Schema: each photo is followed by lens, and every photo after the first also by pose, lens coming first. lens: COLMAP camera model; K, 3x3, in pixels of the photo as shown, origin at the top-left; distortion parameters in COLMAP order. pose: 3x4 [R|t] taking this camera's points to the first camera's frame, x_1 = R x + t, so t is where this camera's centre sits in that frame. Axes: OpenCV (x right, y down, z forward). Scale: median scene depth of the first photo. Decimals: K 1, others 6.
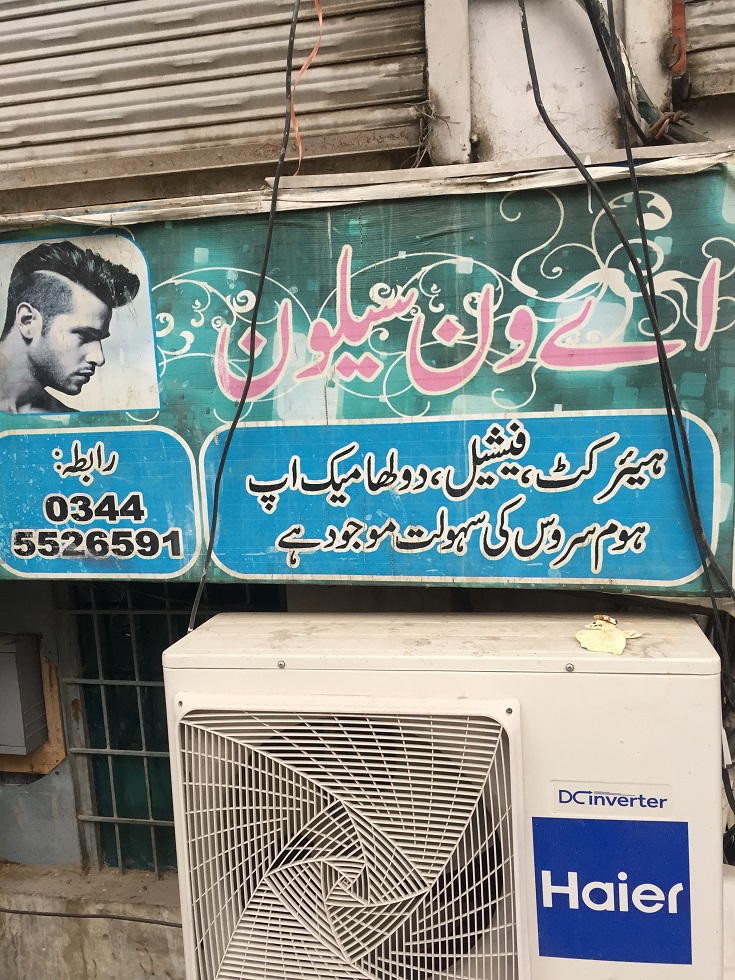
lens RADIAL K [[881.1, 0, 367.4], [0, 881.1, 487.3], [0, 0, 1]] dist [0.024007, -0.036394]
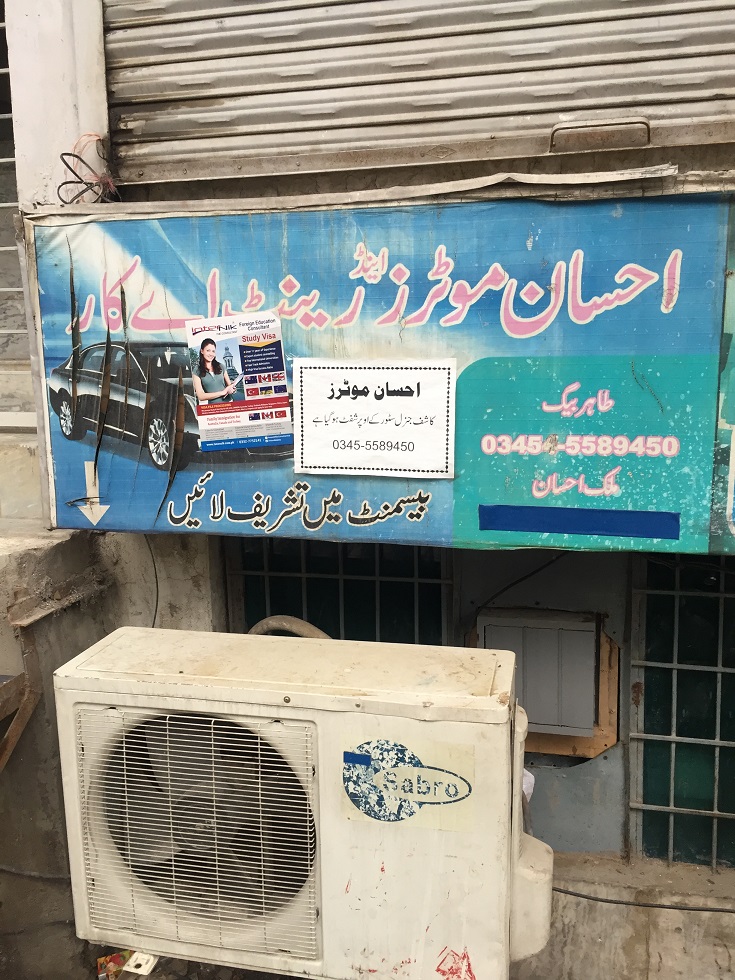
lens RADIAL K [[824.5, 0, 367.9], [0, 824.5, 490.4], [0, 0, 1]] dist [0.007089, -0.018066]
pose [[0.998171, 0.055225, 0.024585, -0.662610], [-0.055223, 0.998474, -0.000727, 0.047761], [-0.024588, -0.000632, 0.999697, 0.108404]]
